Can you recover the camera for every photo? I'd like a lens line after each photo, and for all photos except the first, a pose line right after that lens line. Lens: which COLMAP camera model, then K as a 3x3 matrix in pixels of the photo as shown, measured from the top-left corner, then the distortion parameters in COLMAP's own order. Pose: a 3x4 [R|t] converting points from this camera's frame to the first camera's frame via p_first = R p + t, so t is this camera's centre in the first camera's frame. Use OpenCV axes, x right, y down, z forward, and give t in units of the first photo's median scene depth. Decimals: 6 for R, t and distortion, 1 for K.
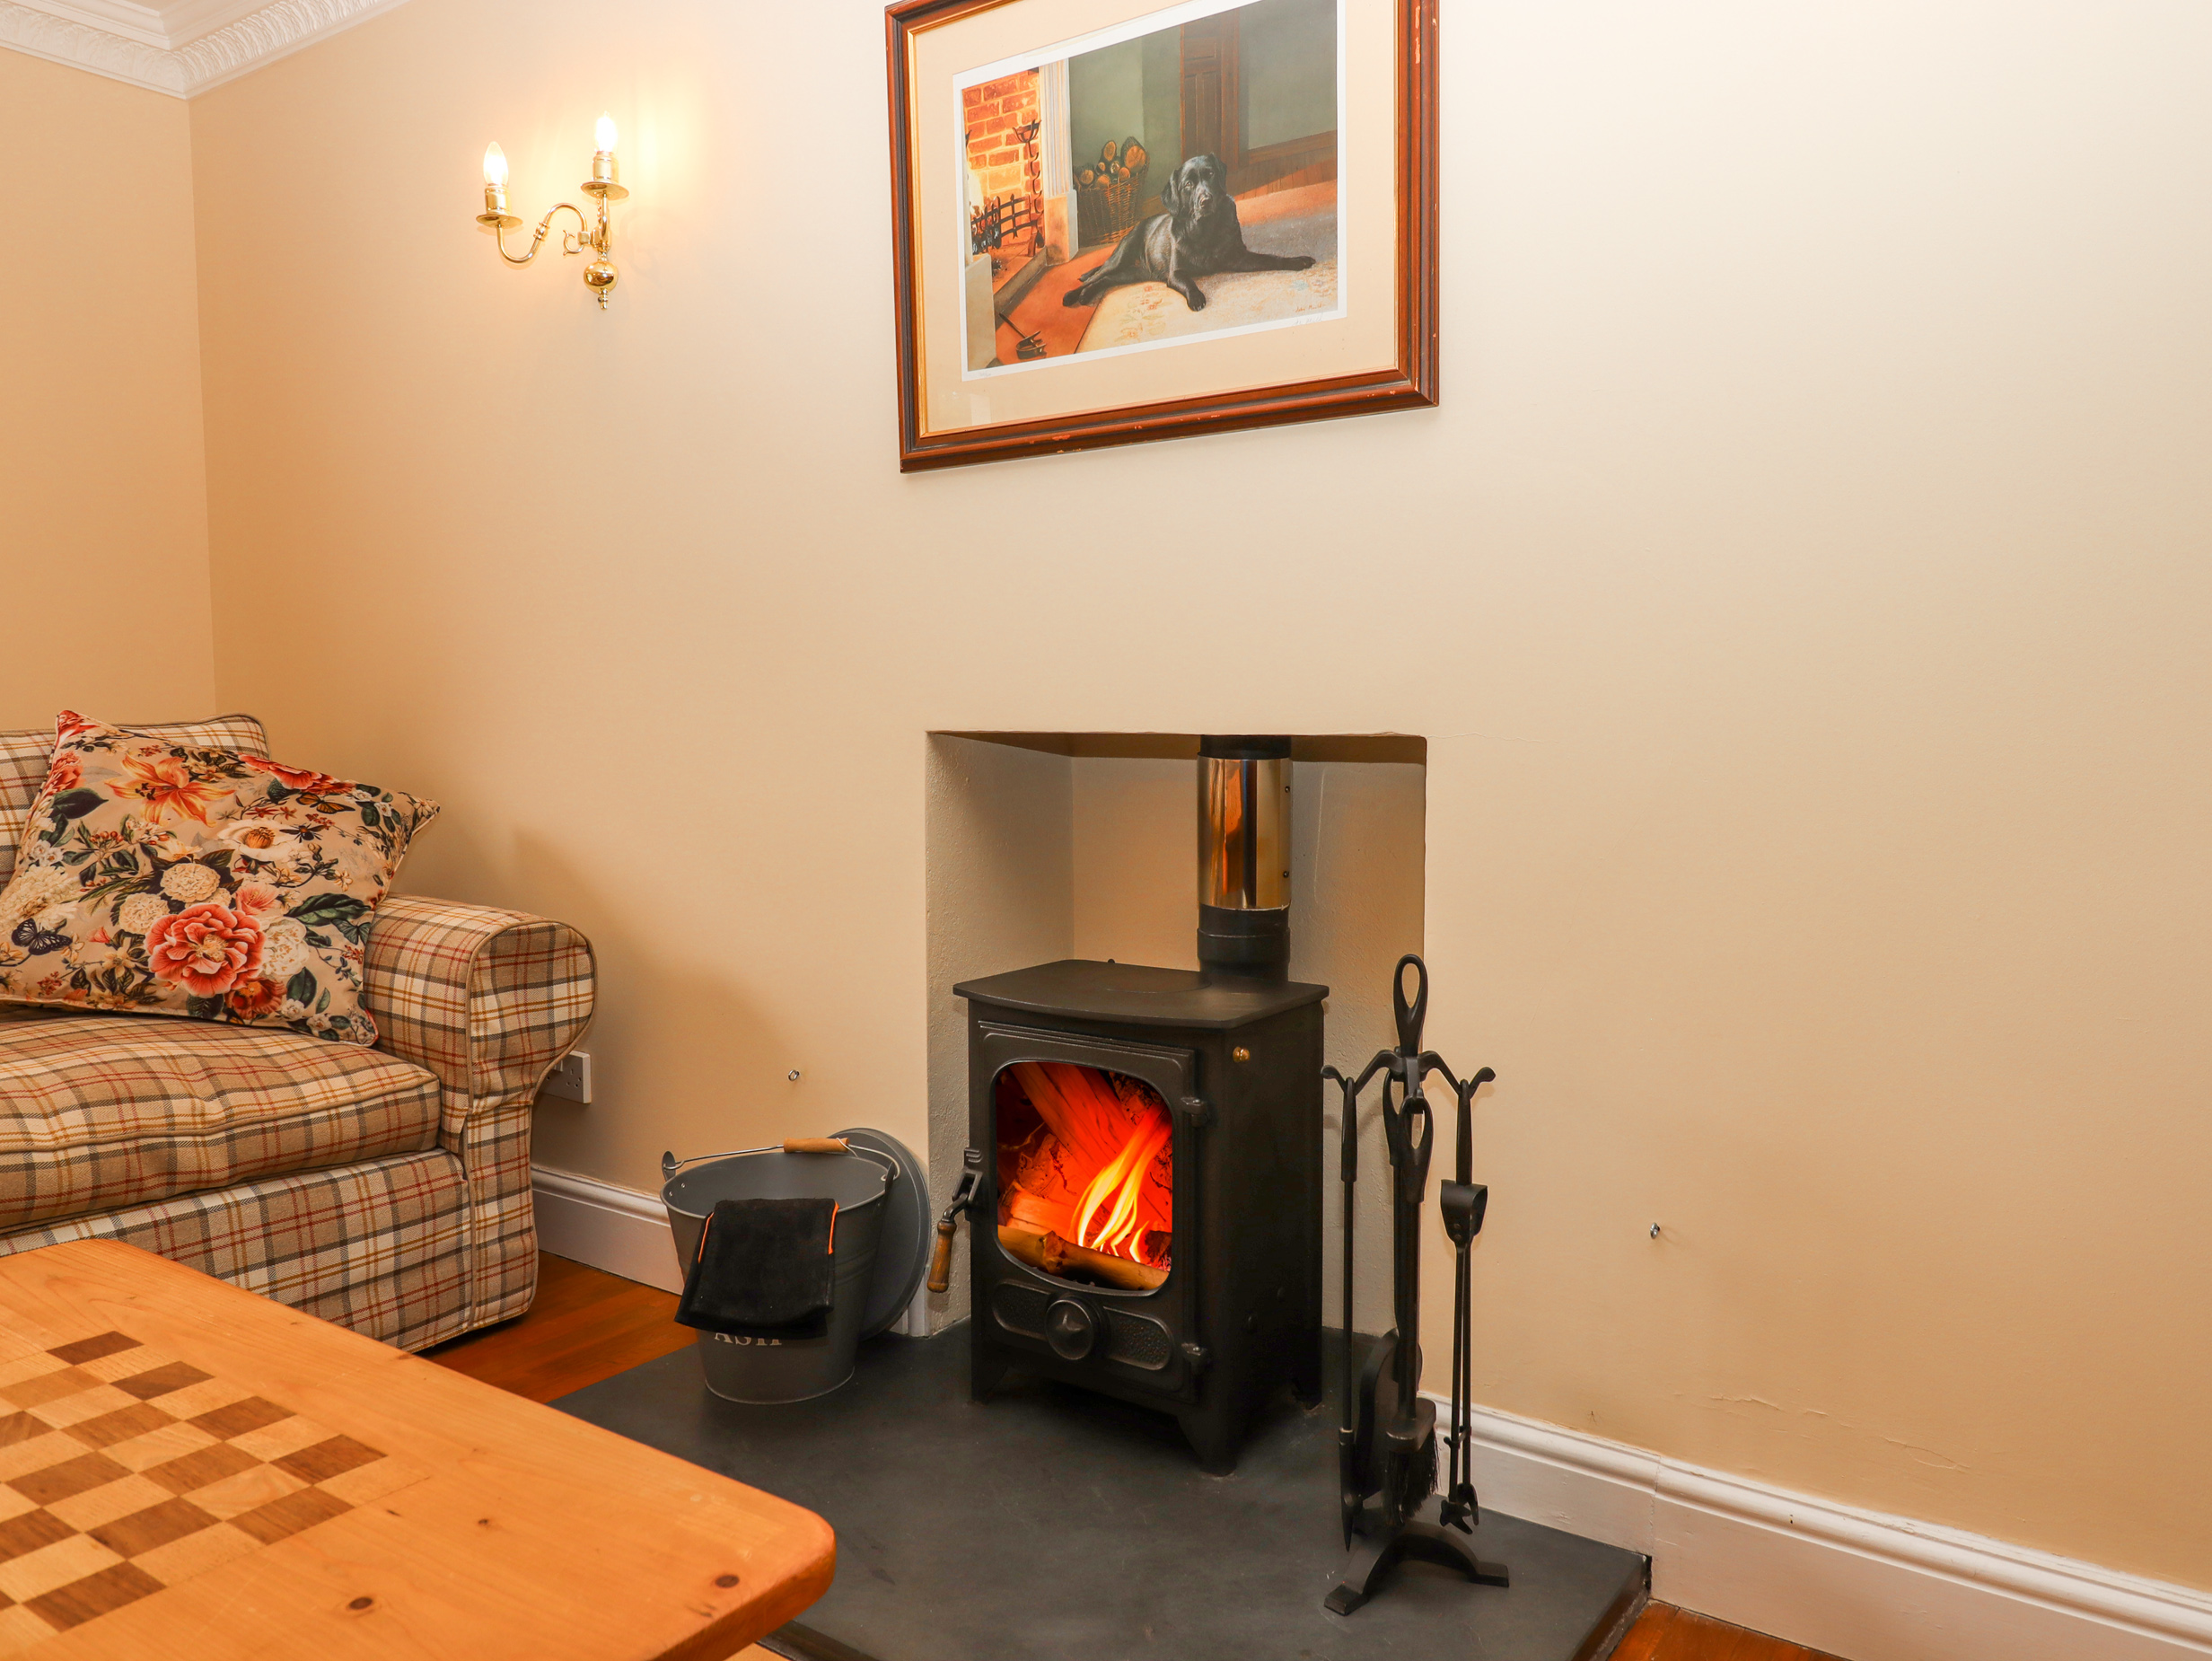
lens RADIAL K [[1635.5, 0, 1115.4], [0, 1635.5, 835.1], [0, 0, 1]] dist [0.006933, -0.002114]
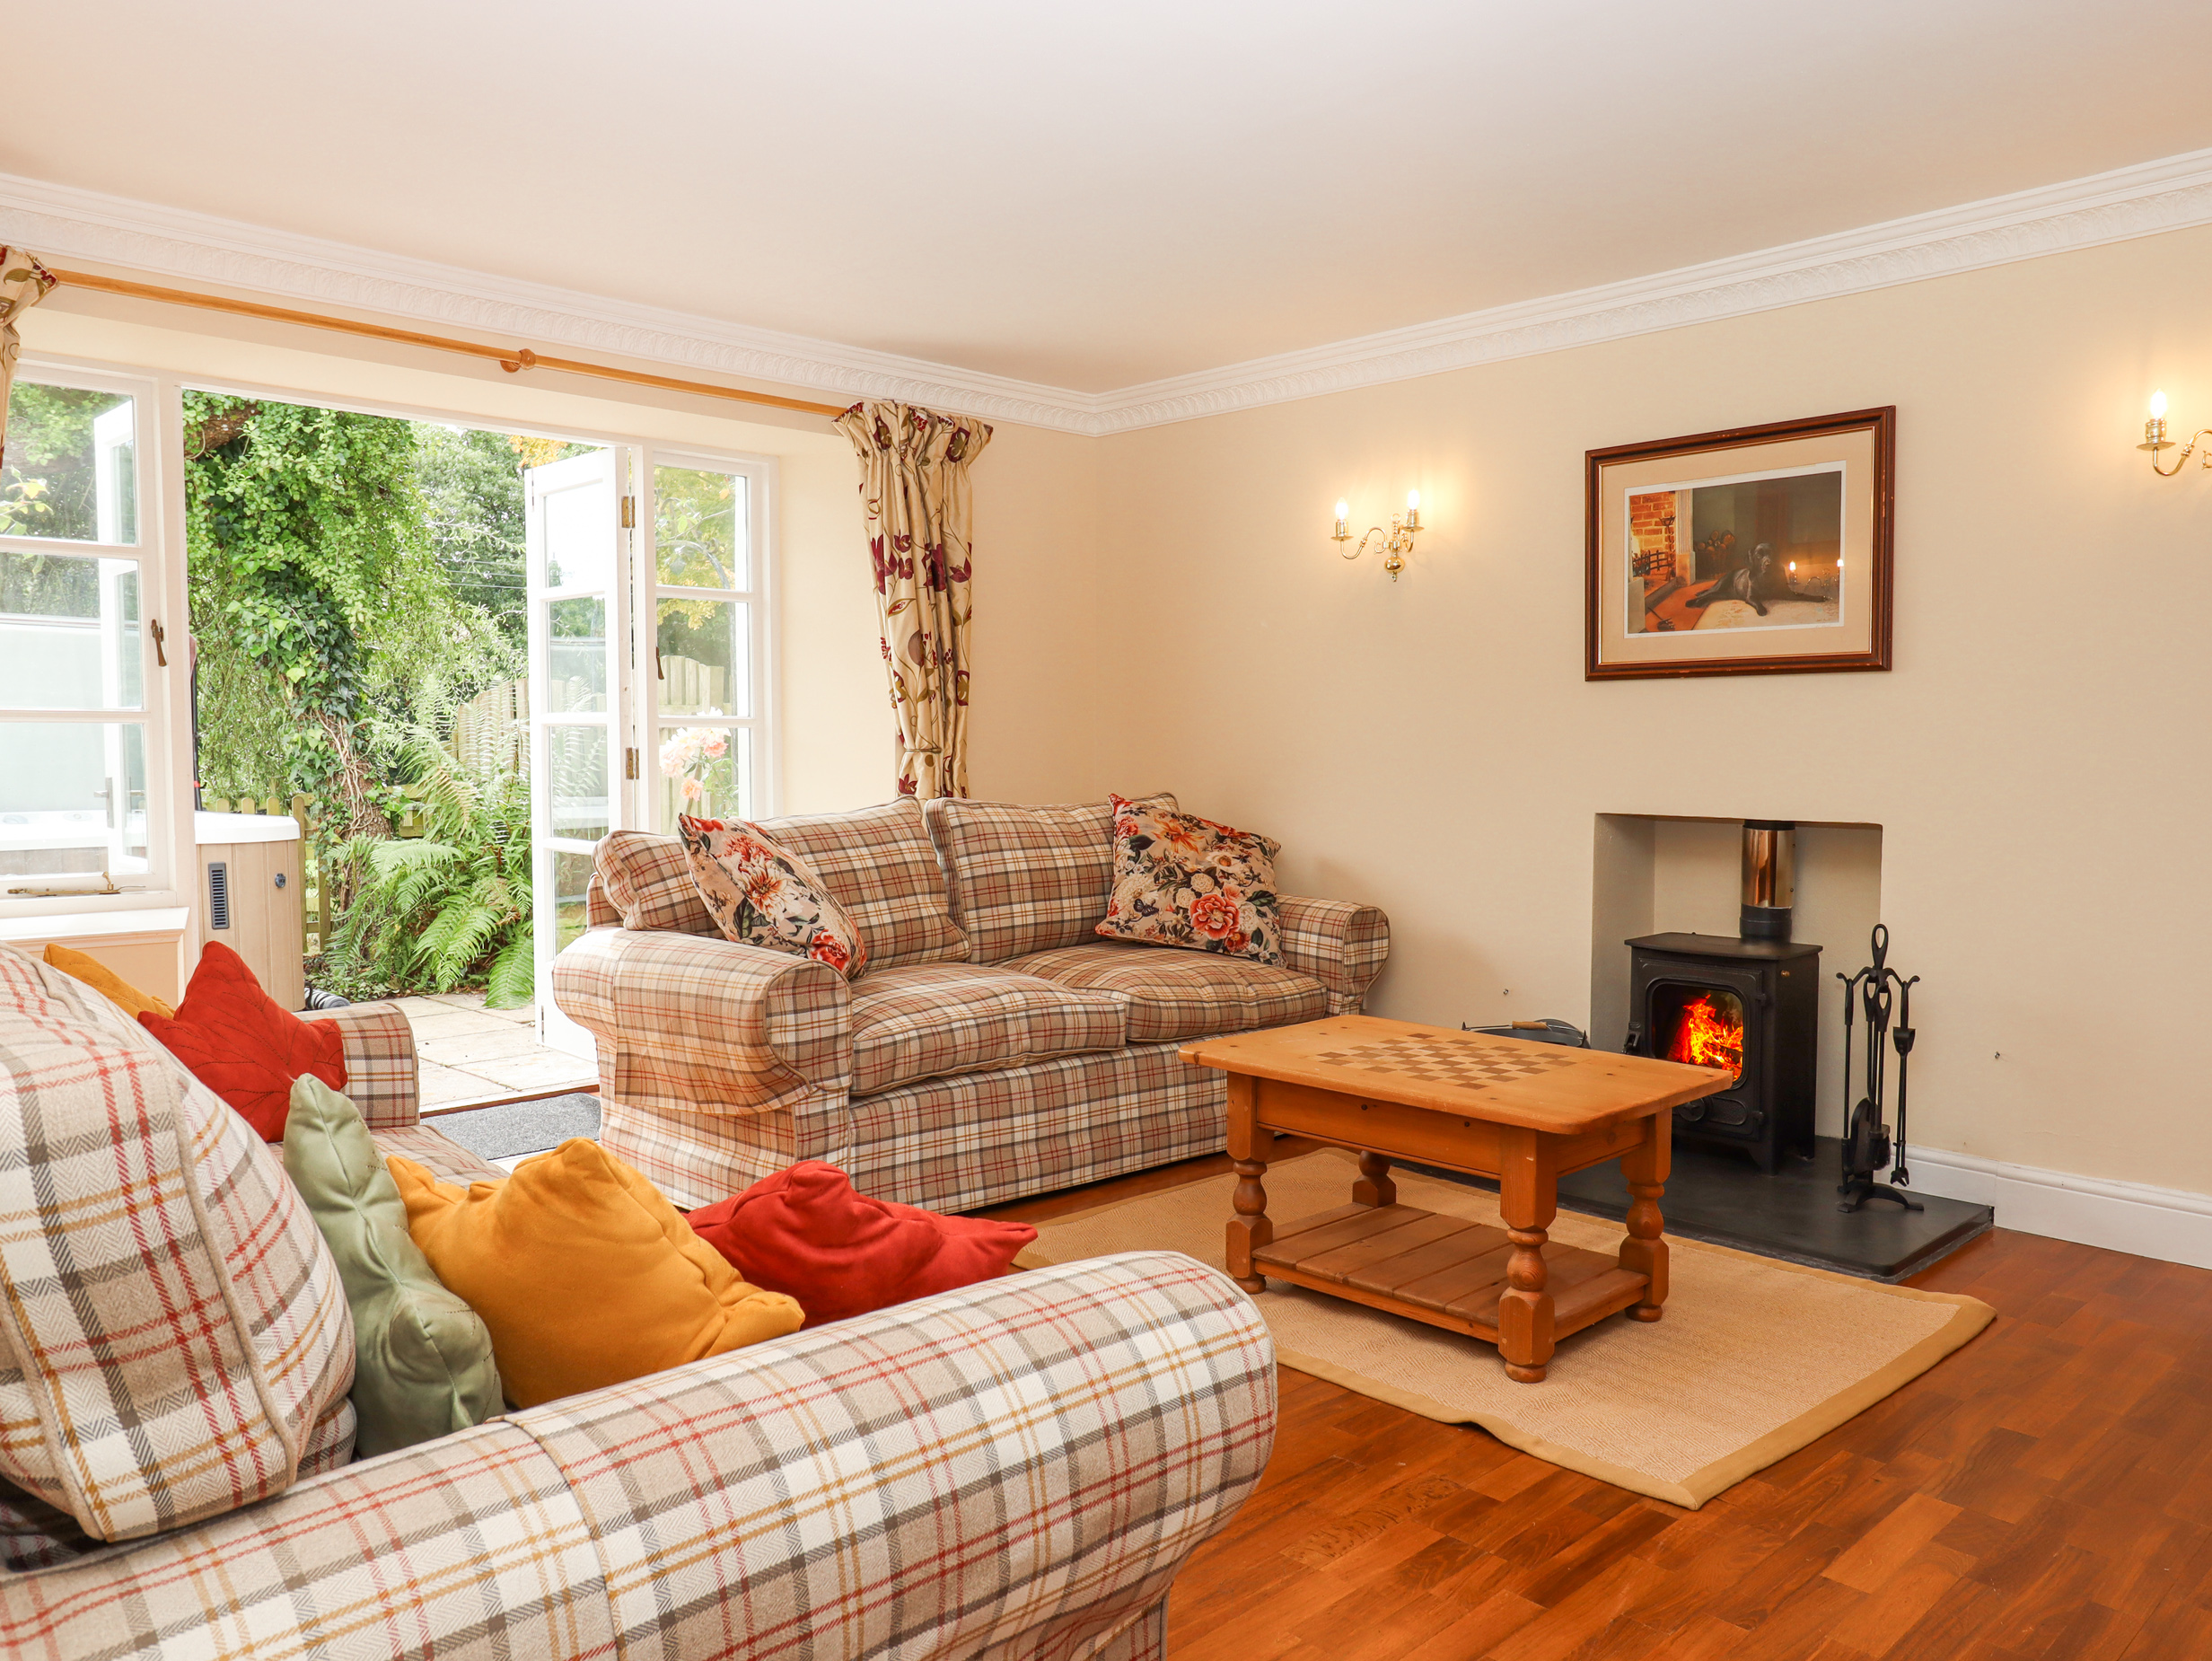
lens RADIAL K [[1635.5, 0, 1115.4], [0, 1635.5, 835.1], [0, 0, 1]] dist [0.006933, -0.002114]
pose [[0.984394, 0.014478, -0.175384, -0.337145], [-0.017463, 0.999728, -0.015484, 0.003430], [0.175112, 0.018305, 0.984378, -1.023955]]
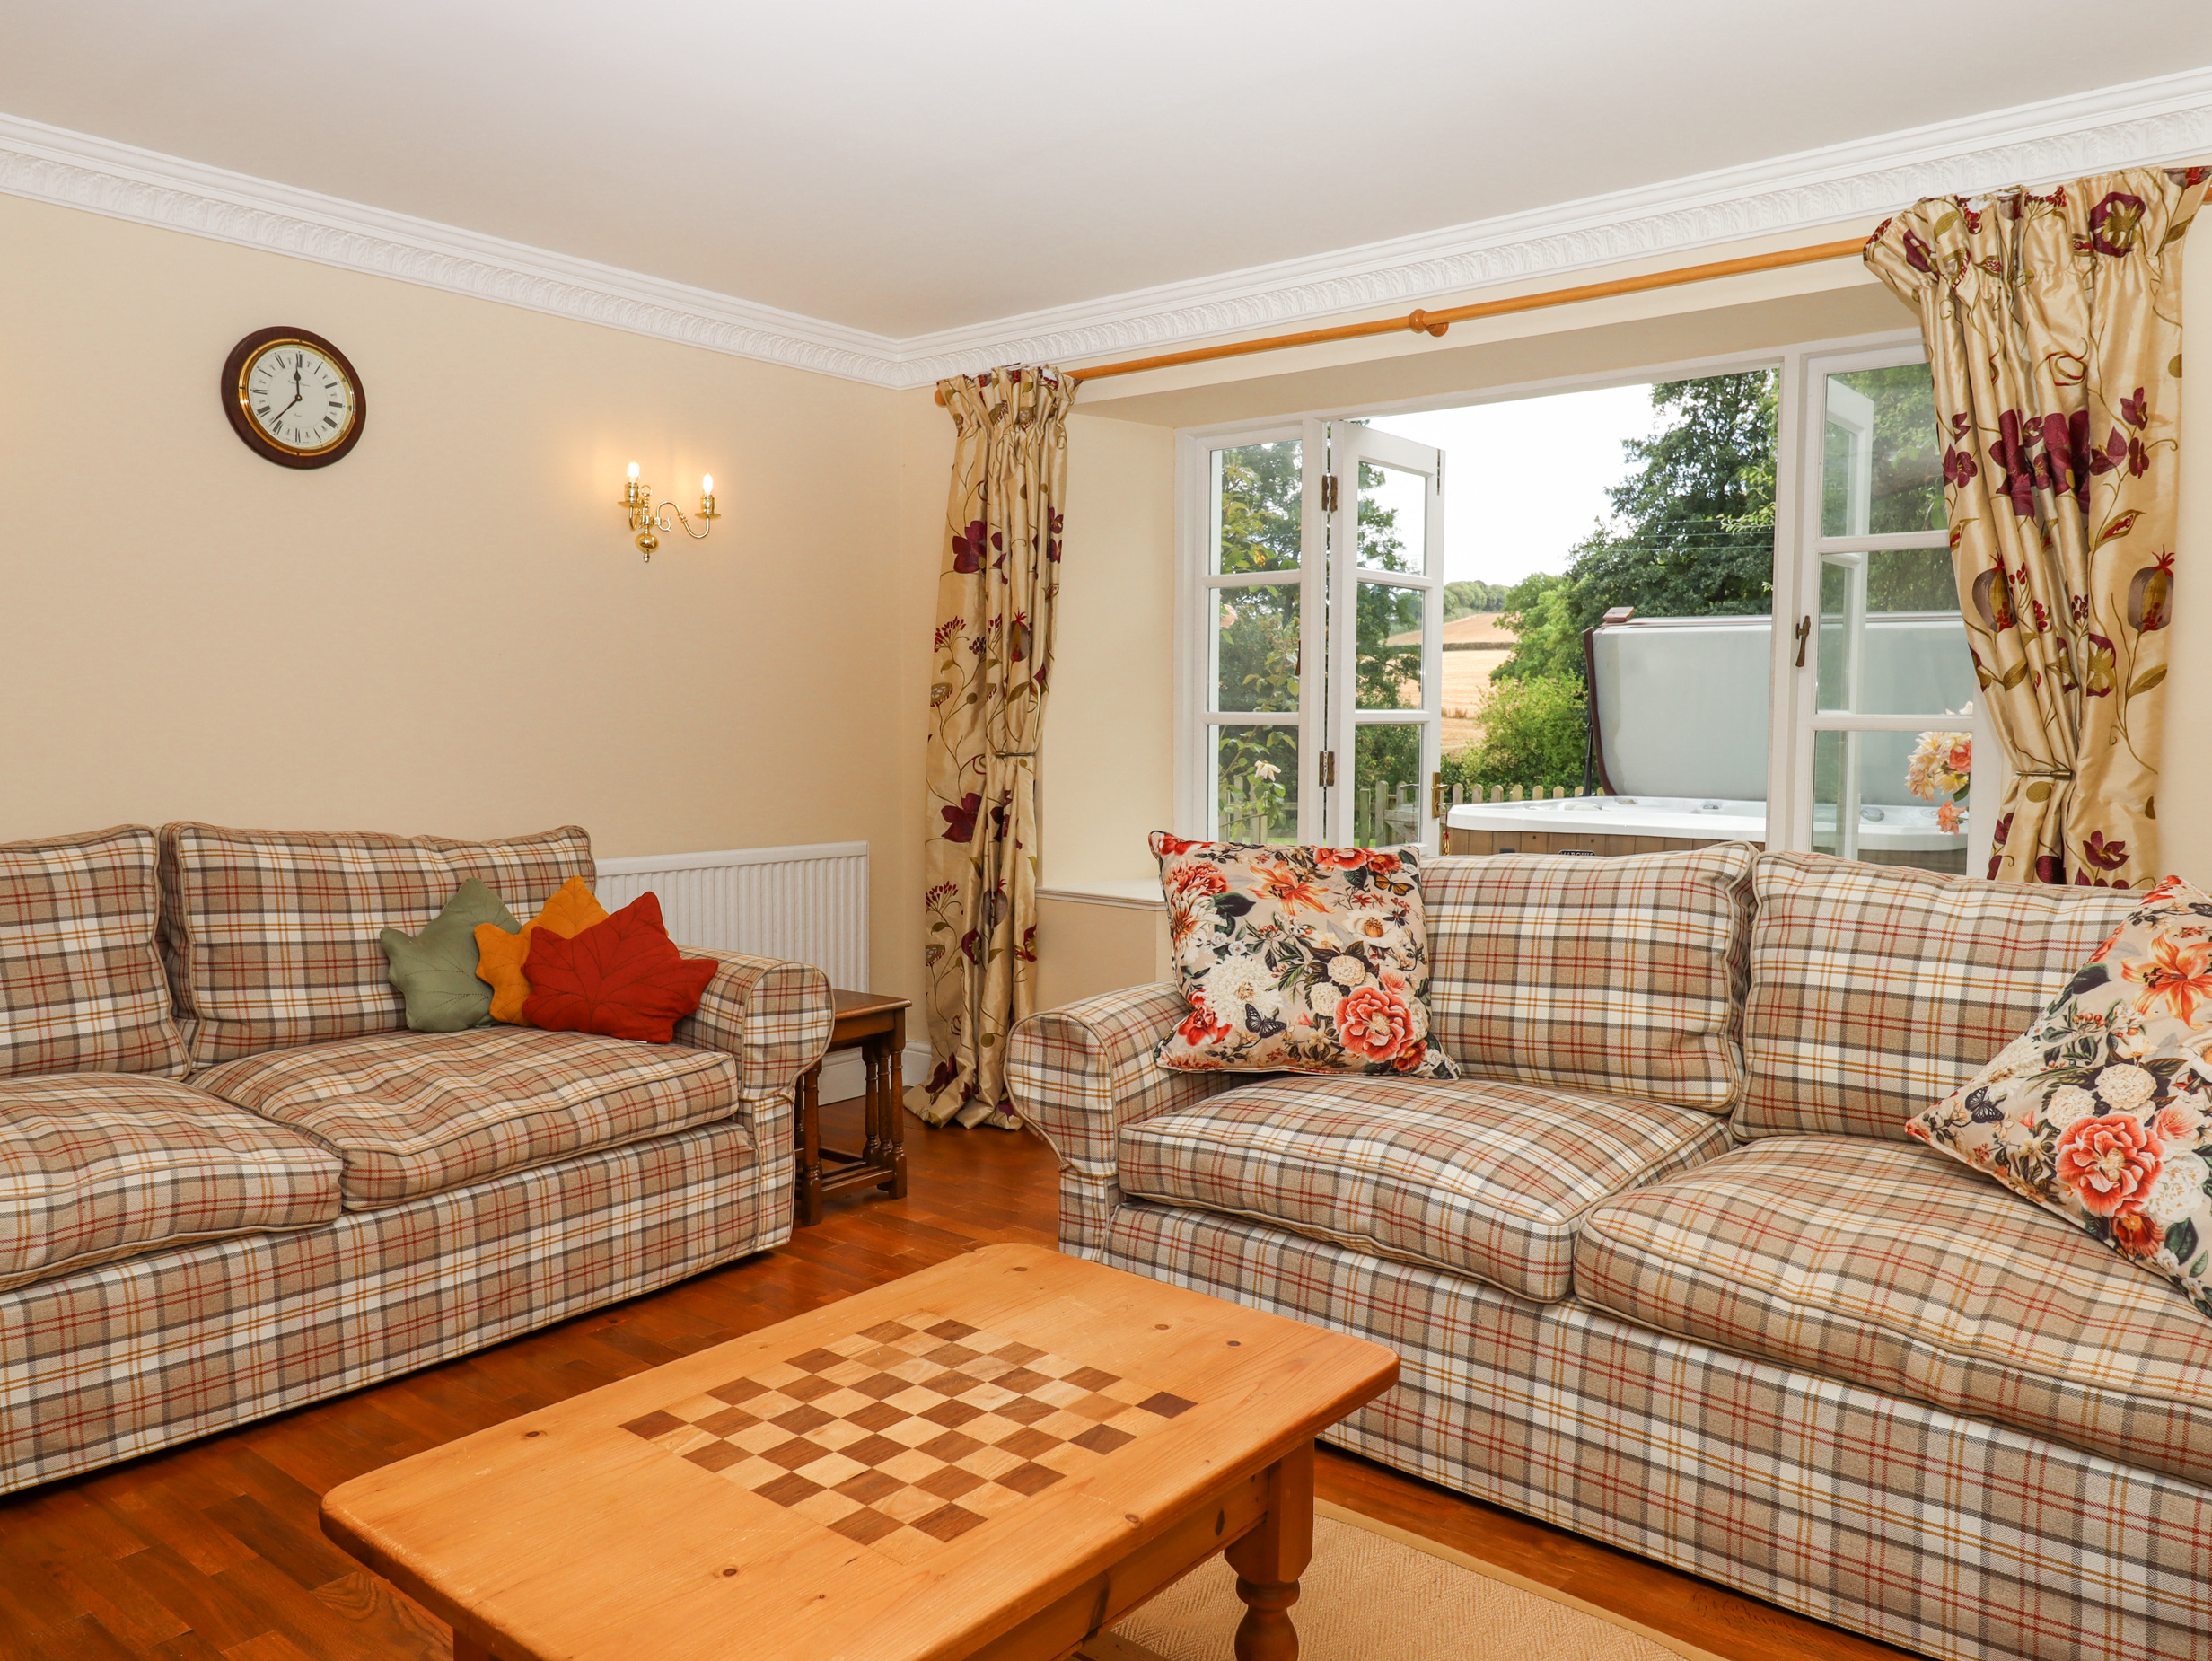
lens RADIAL K [[1635.5, 0, 1115.4], [0, 1635.5, 835.1], [0, 0, 1]] dist [0.006933, -0.002114]
pose [[-0.070305, 0.077917, -0.994478, 0.377685], [-0.079975, 0.993295, 0.083478, -0.146207], [0.994314, 0.085402, -0.063602, 0.518789]]
